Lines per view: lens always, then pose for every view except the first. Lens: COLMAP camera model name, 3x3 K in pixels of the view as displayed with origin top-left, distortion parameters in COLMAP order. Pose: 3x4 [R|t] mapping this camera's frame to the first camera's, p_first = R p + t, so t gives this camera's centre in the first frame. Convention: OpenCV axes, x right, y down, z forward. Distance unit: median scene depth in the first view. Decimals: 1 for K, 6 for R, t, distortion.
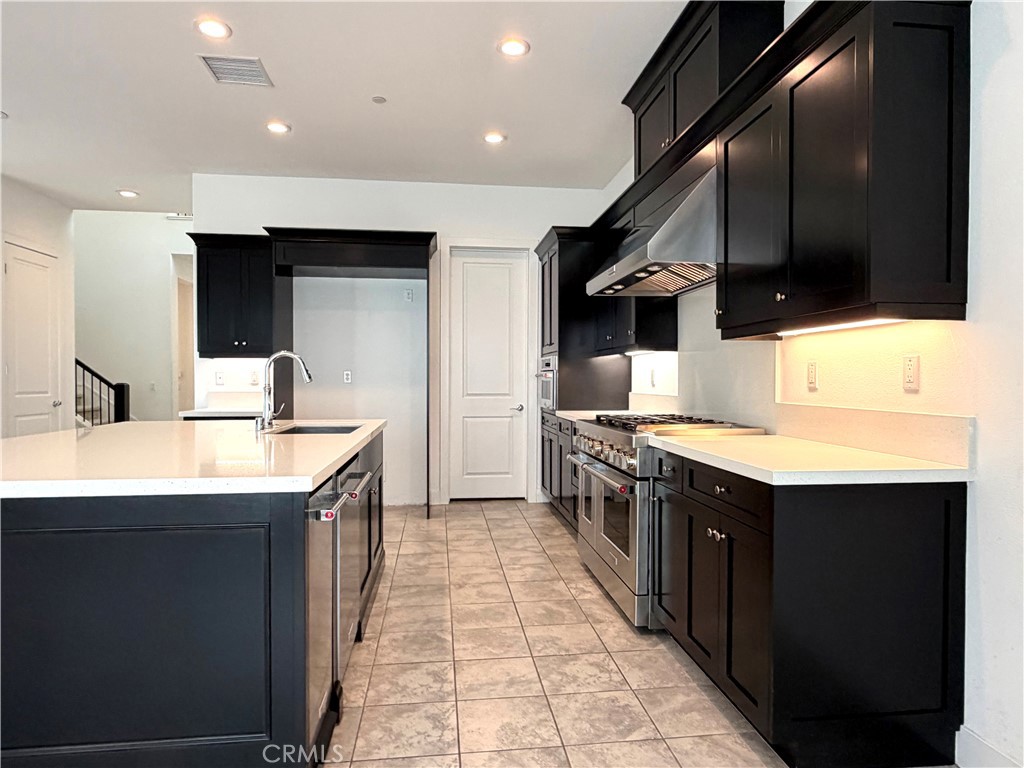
lens RADIAL K [[626.8, 0, 511.8], [0, 626.8, 382.7], [0, 0, 1]] dist [-0.014721, 0.001092]
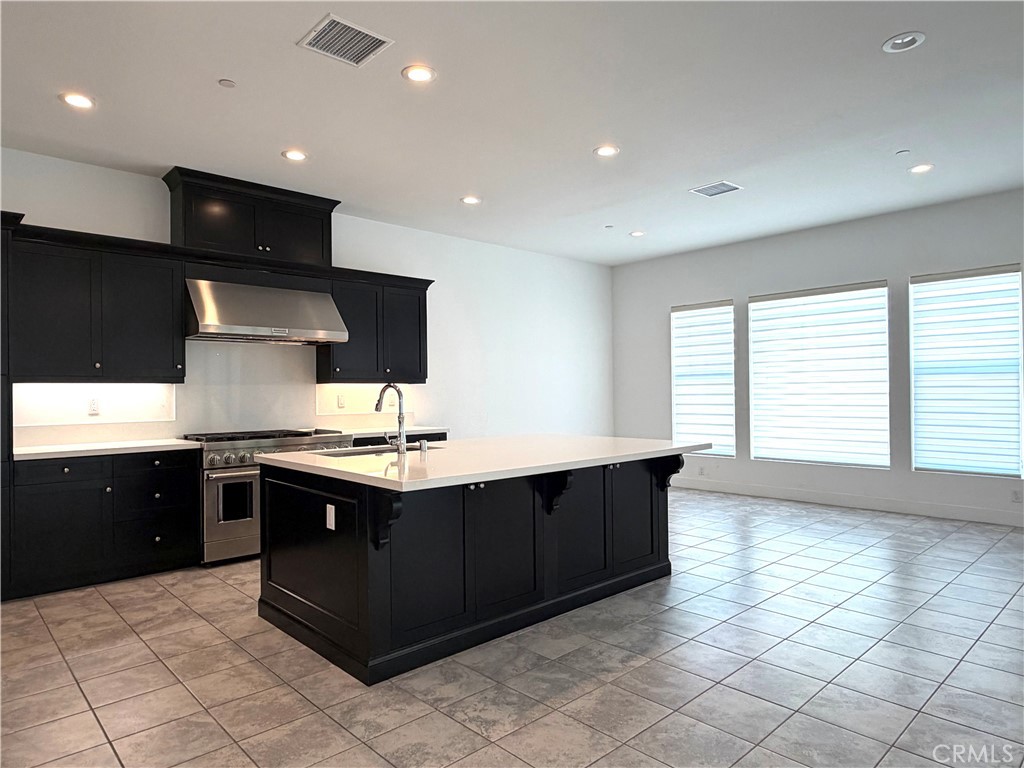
lens RADIAL K [[626.8, 0, 508.3], [0, 626.8, 391.9], [0, 0, 1]] dist [-0.014721, 0.001092]
pose [[-0.582249, 0.005535, 0.812992, -1.060635], [0.019381, 0.999787, 0.007074, -0.029284], [-0.812780, 0.019876, -0.582232, 1.134041]]
